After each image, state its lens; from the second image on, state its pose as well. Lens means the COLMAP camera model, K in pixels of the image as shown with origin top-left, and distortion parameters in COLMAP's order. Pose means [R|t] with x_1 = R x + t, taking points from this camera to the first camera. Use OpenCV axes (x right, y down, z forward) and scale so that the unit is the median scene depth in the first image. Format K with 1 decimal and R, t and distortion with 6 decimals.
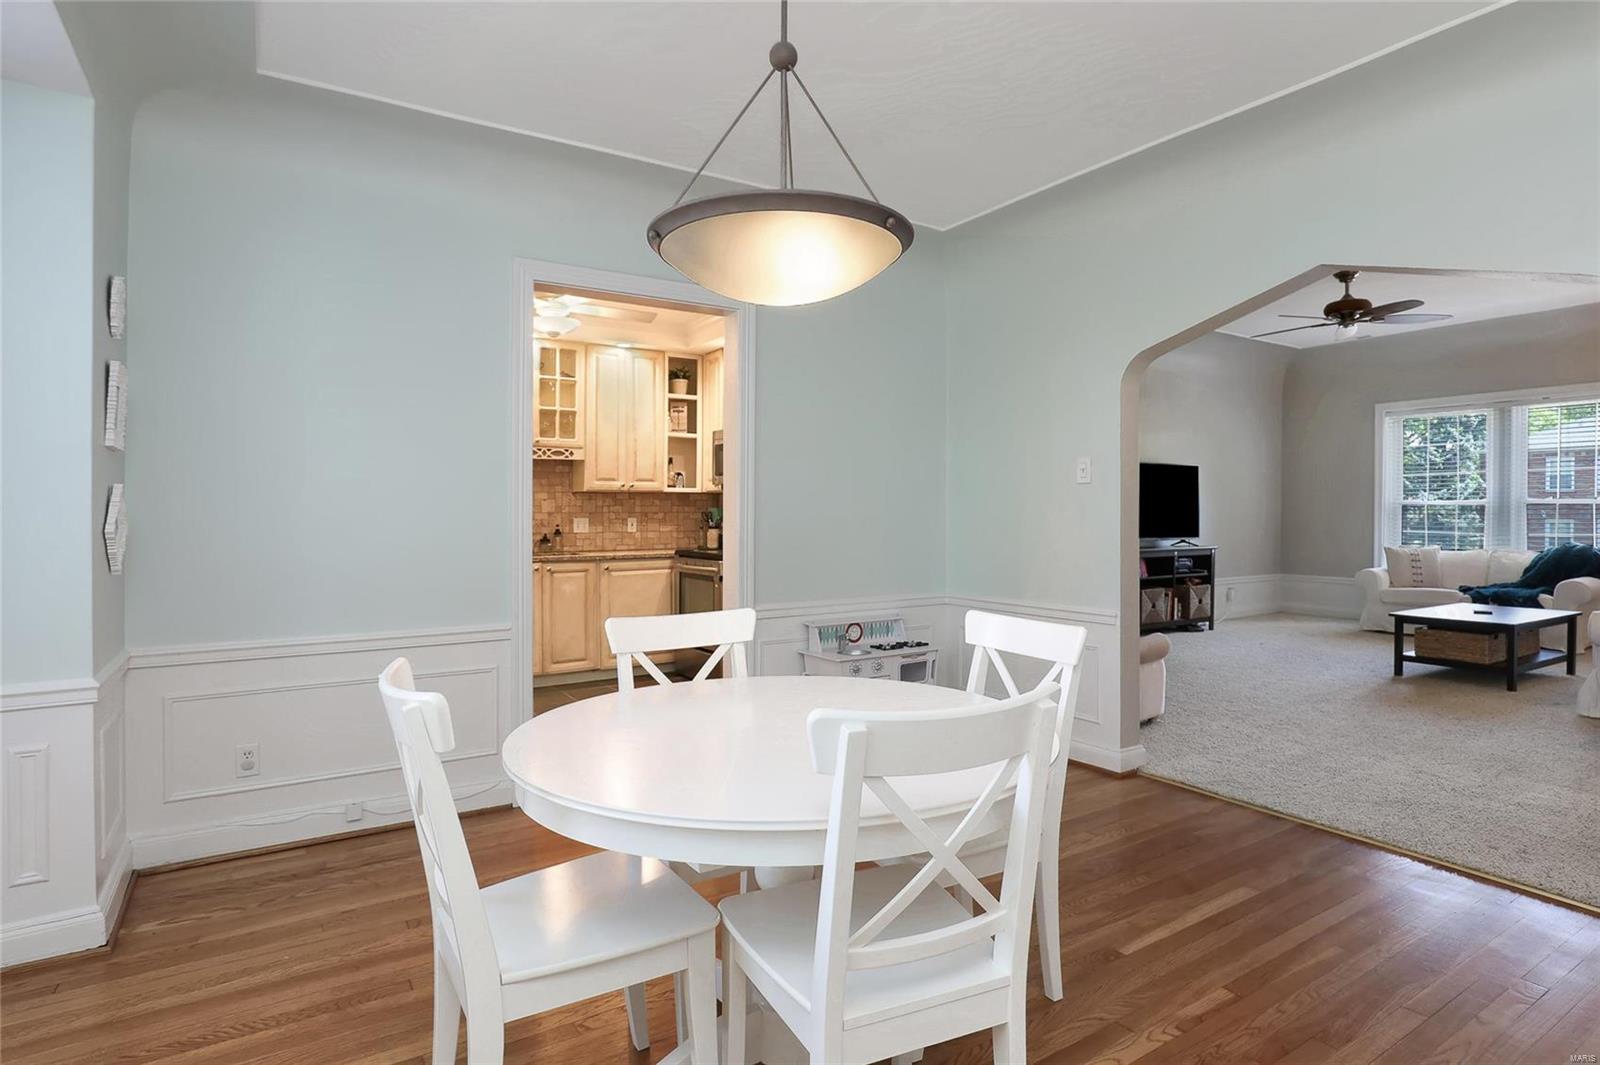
lens RADIAL K [[804.2, 0, 824.9], [0, 804.2, 520.8], [0, 0, 1]] dist [-0.019185, 0.004021]
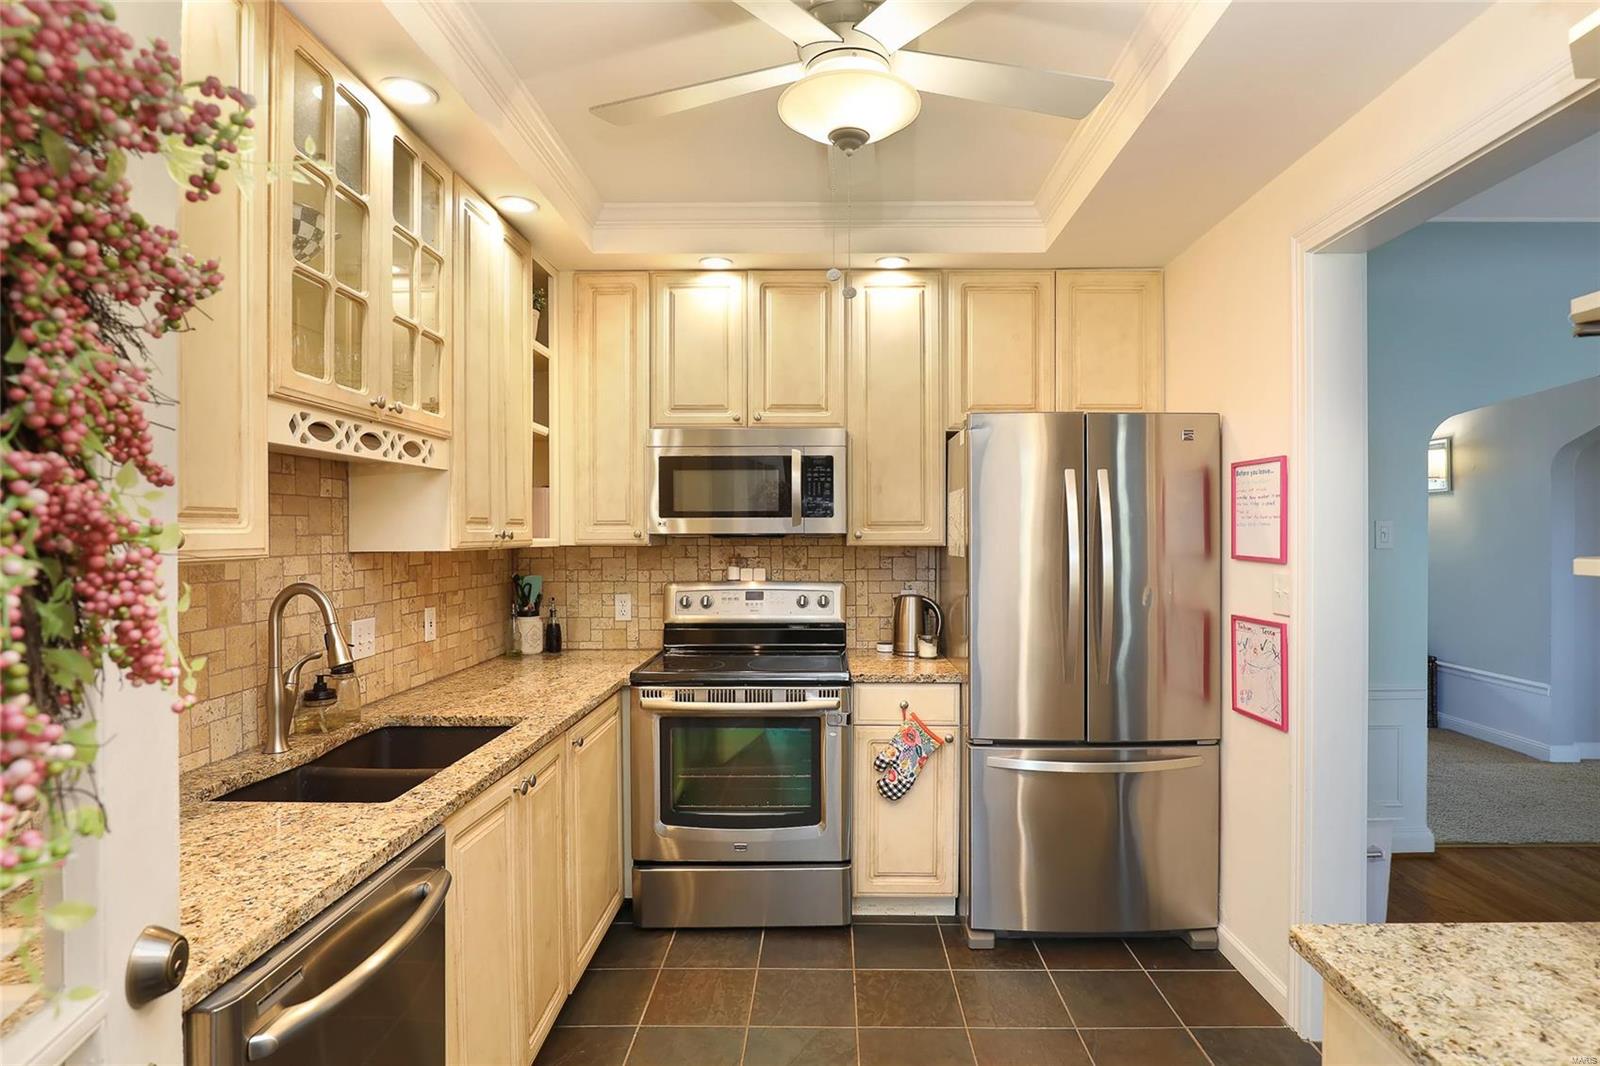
lens RADIAL K [[804.2, 0, 794.5], [0, 804.2, 529.1], [0, 0, 1]] dist [-0.019185, 0.004021]
pose [[0.586744, 0.004440, 0.809760, -0.491128], [0.012958, 0.999805, -0.014872, -0.038173], [-0.809669, 0.019219, 0.586573, 0.612468]]
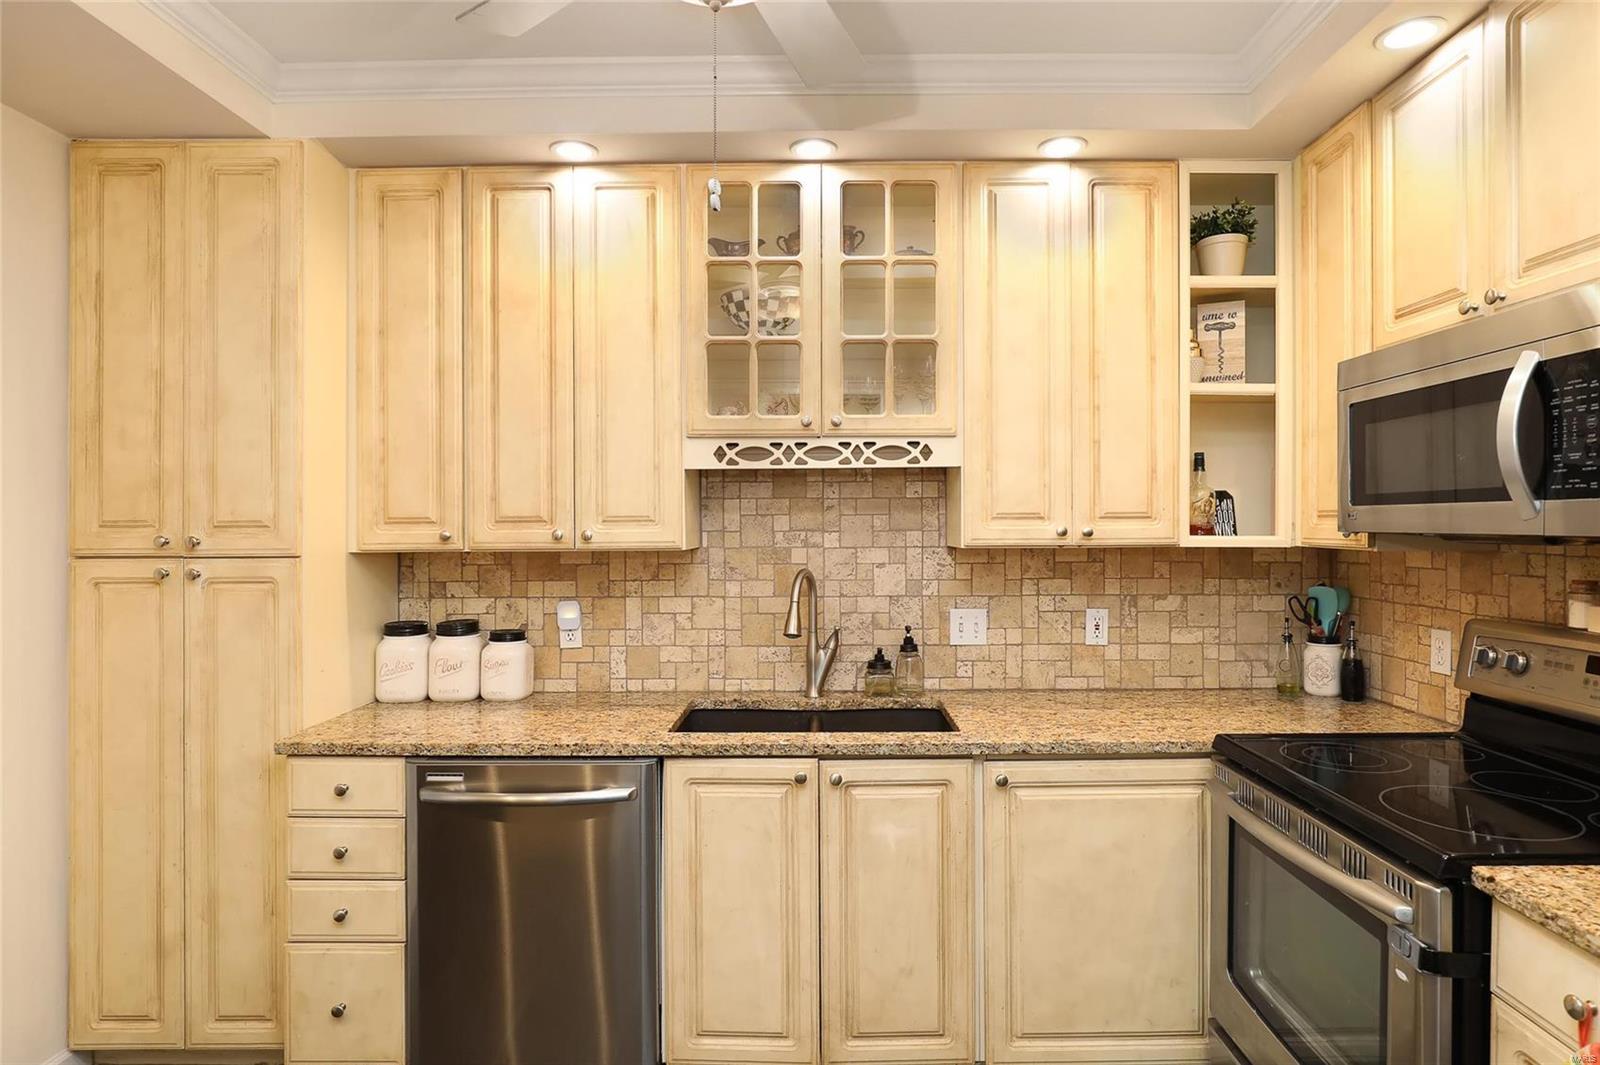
lens RADIAL K [[860.6, 0, 853.9], [0, 860.6, 507.7], [0, 0, 1]] dist [-0.013070, 0.000316]
pose [[0.839560, -0.010019, -0.543175, -0.114190], [-0.004973, 0.999646, -0.026125, -0.043411], [0.543245, 0.024635, 0.839213, 0.600954]]
